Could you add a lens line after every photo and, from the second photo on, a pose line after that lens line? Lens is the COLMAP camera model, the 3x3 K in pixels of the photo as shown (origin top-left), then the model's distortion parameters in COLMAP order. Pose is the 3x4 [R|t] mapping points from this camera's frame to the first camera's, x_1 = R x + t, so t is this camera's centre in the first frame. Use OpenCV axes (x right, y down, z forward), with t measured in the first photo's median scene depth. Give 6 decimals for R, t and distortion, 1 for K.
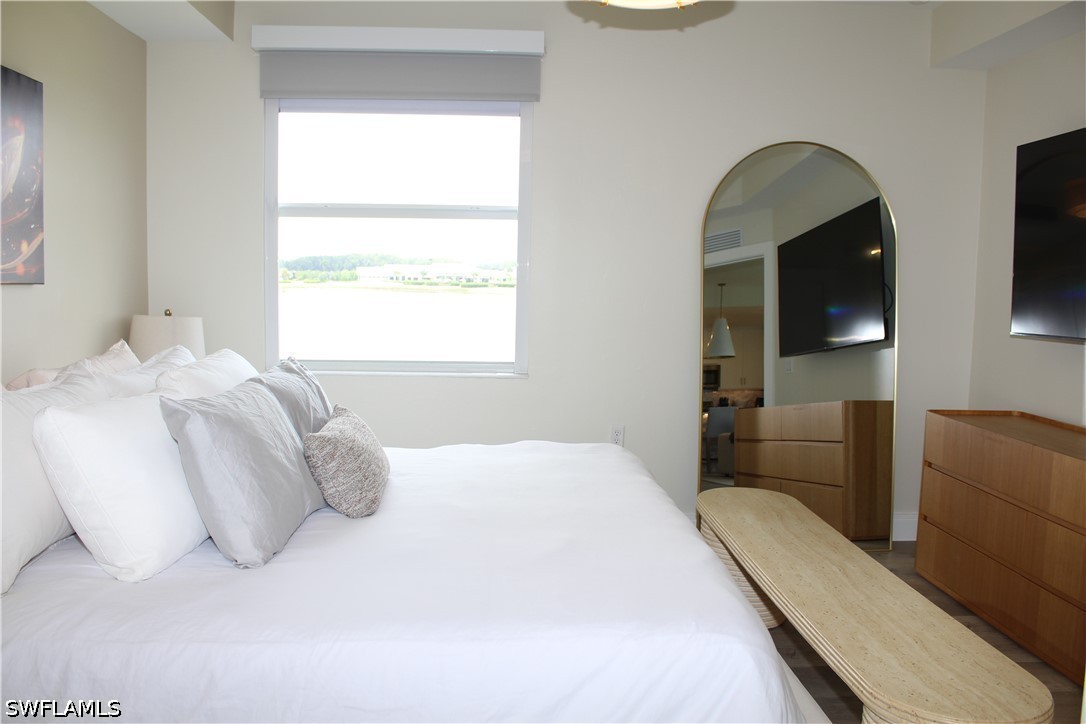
lens RADIAL K [[907.6, 0, 543.0], [0, 907.6, 362.0], [0, 0, 1]] dist [-0.163978, 0.135510]
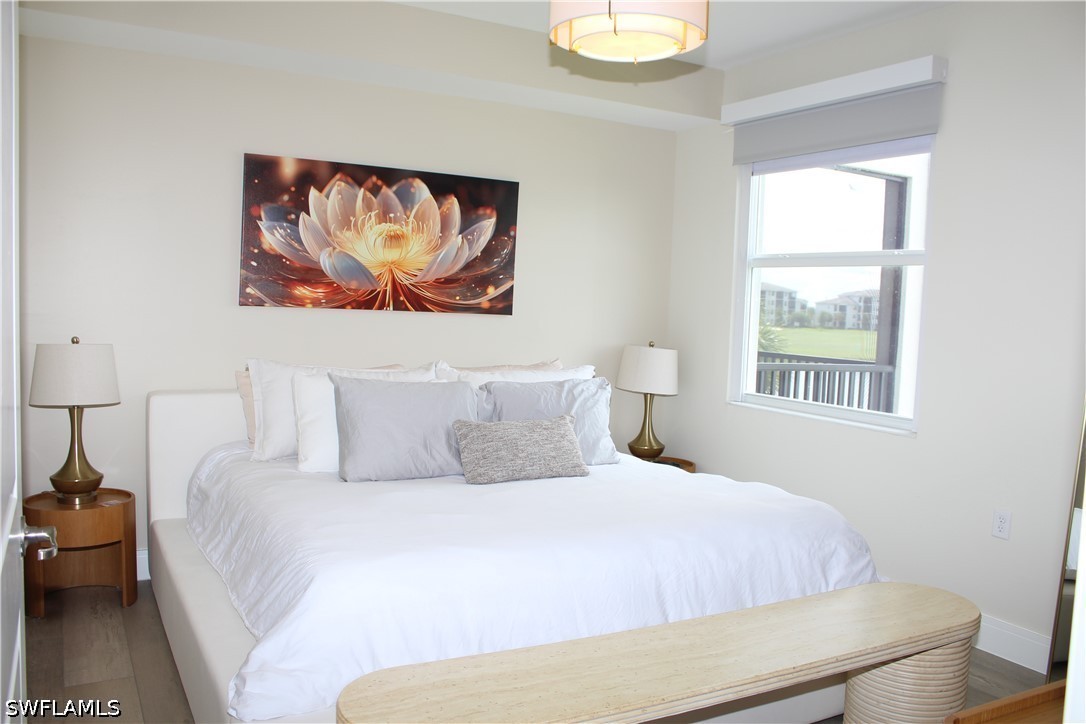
lens RADIAL K [[907.6, 0, 543.0], [0, 907.6, 362.0], [0, 0, 1]] dist [-0.163978, 0.135510]
pose [[0.434316, 0.061584, -0.898653, 0.908204], [-0.115707, 0.993209, 0.012143, -0.036241], [0.893298, 0.098707, 0.438493, 0.393518]]
